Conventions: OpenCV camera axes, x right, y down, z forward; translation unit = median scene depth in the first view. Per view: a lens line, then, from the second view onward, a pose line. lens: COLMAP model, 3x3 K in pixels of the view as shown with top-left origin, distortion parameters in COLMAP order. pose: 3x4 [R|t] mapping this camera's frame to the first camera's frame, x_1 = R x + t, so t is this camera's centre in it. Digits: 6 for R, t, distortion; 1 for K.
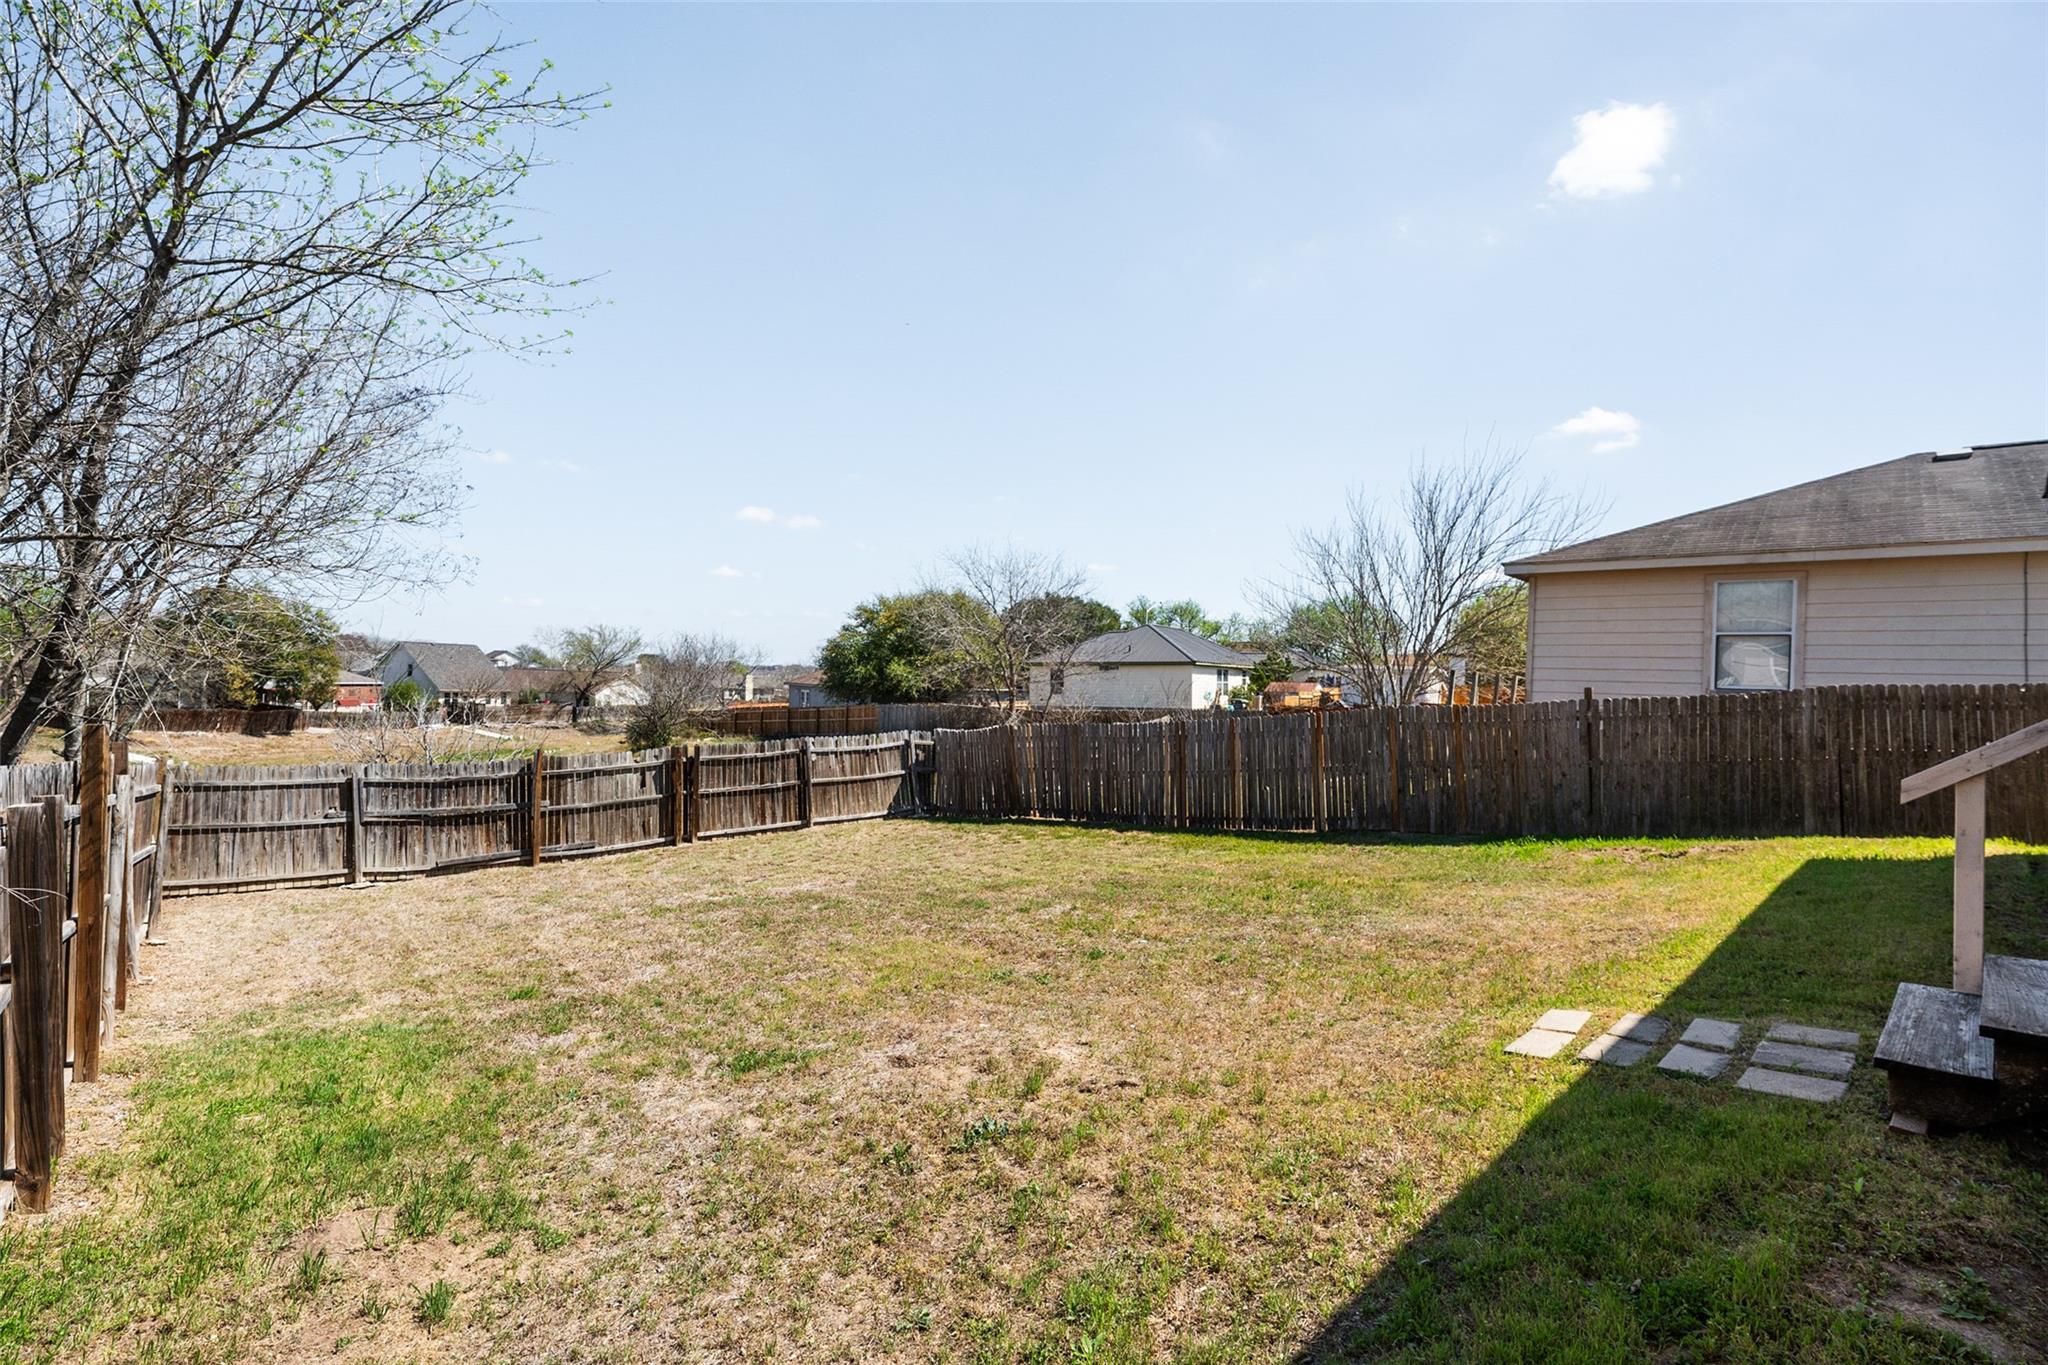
lens RADIAL K [[1006.5, 0, 1024.4], [0, 1006.5, 684.5], [0, 0, 1]] dist [0.006683, -0.000245]
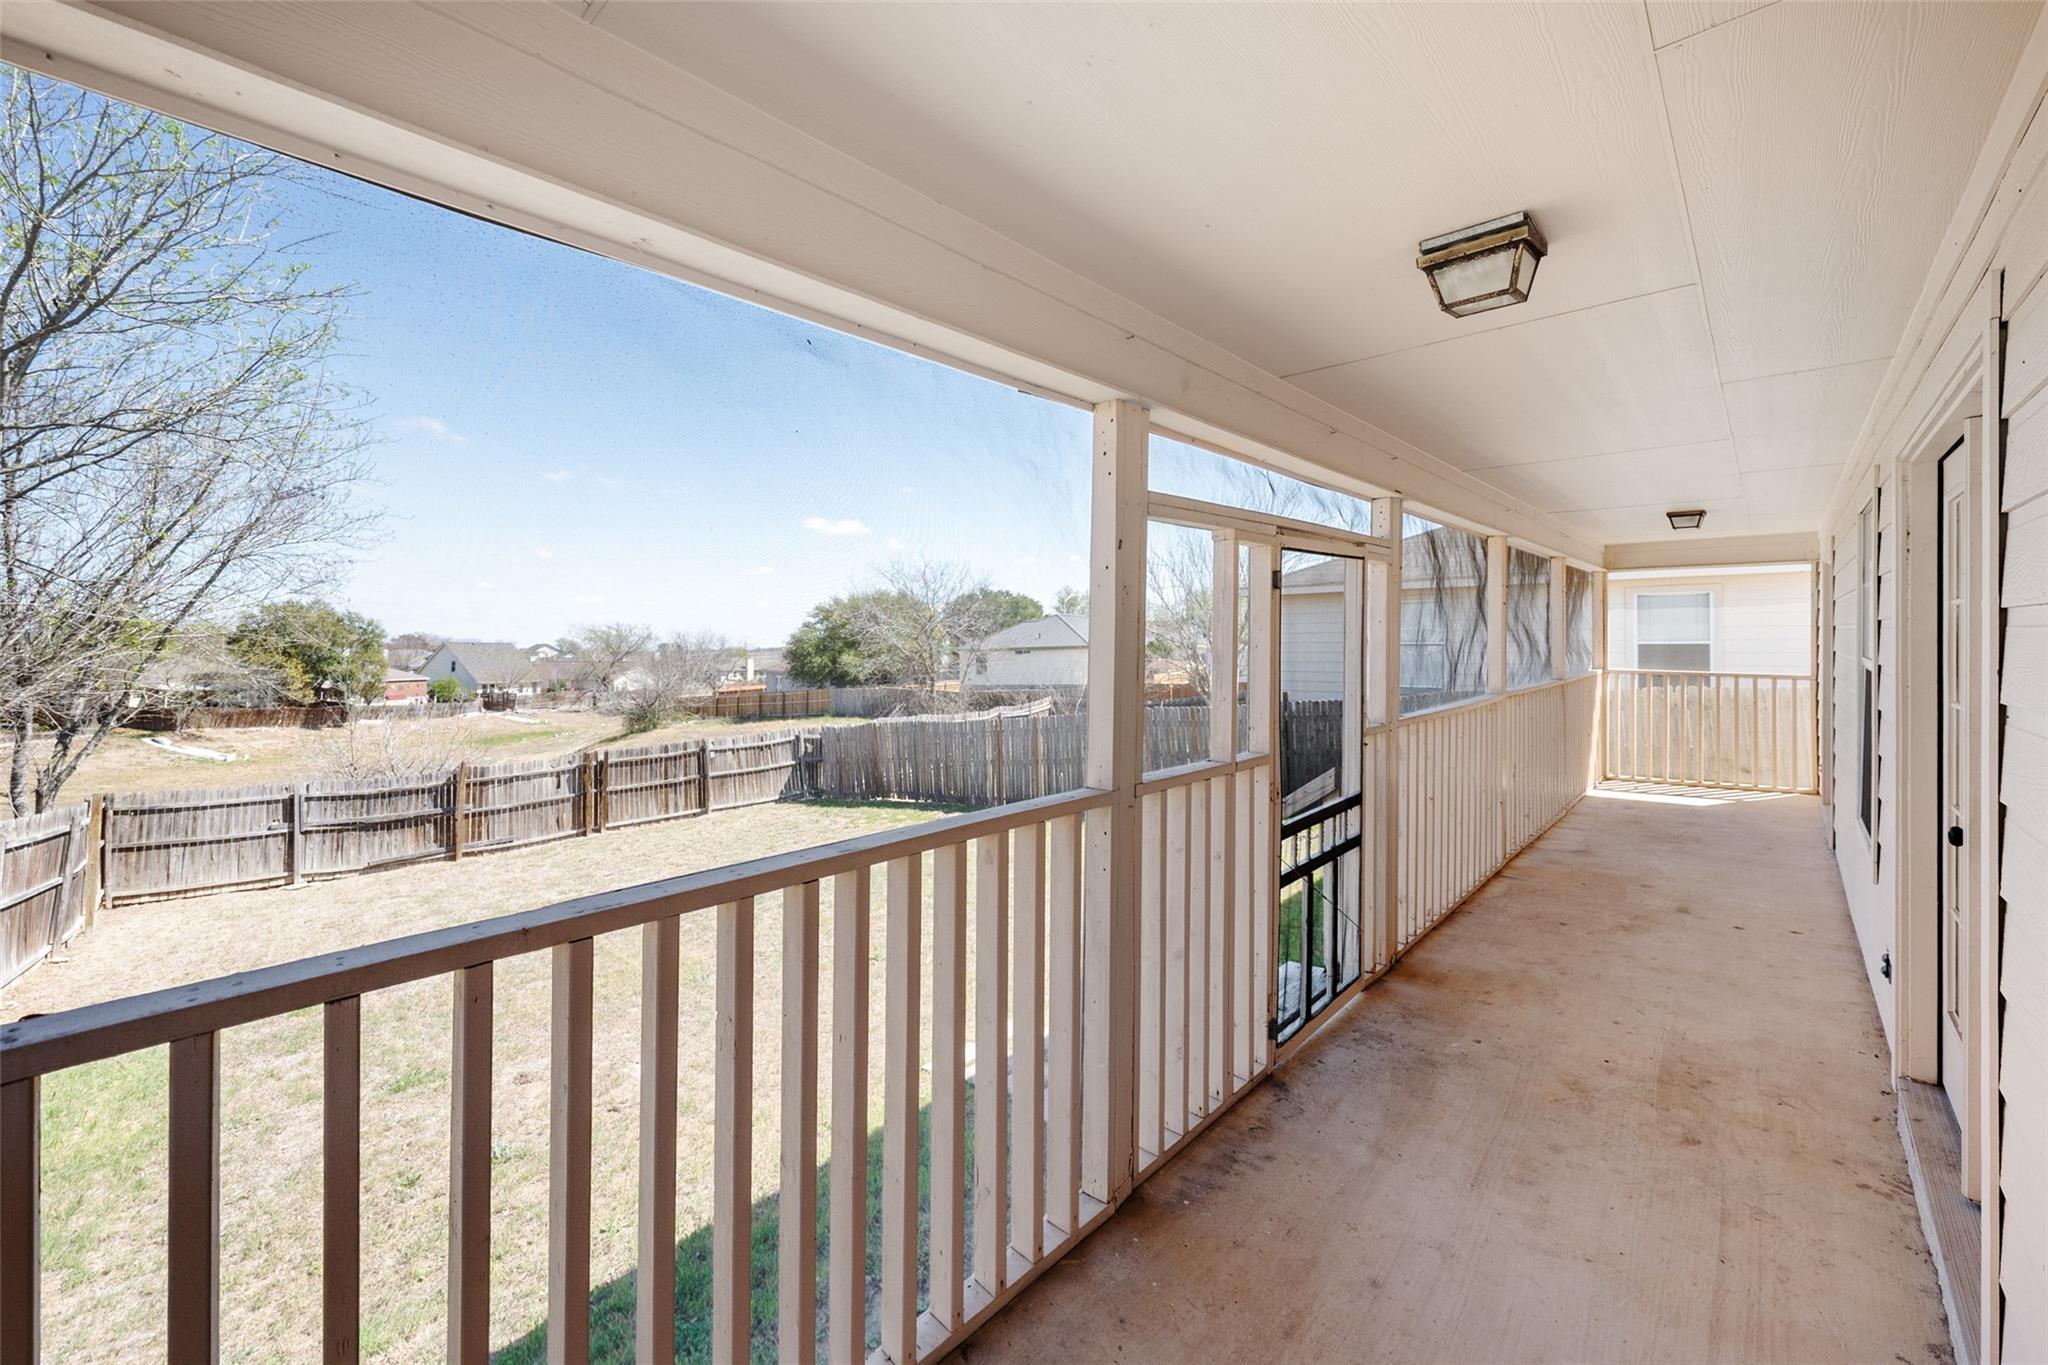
lens RADIAL K [[836.7, 0, 1026.7], [0, 836.7, 624.9], [0, 0, 1]] dist [-0.000659, 0.000265]
pose [[0.998993, -0.030139, 0.033229, 0.151858], [0.031249, 0.998952, -0.033436, -0.041464], [-0.032187, 0.034441, 0.998888, -0.023436]]
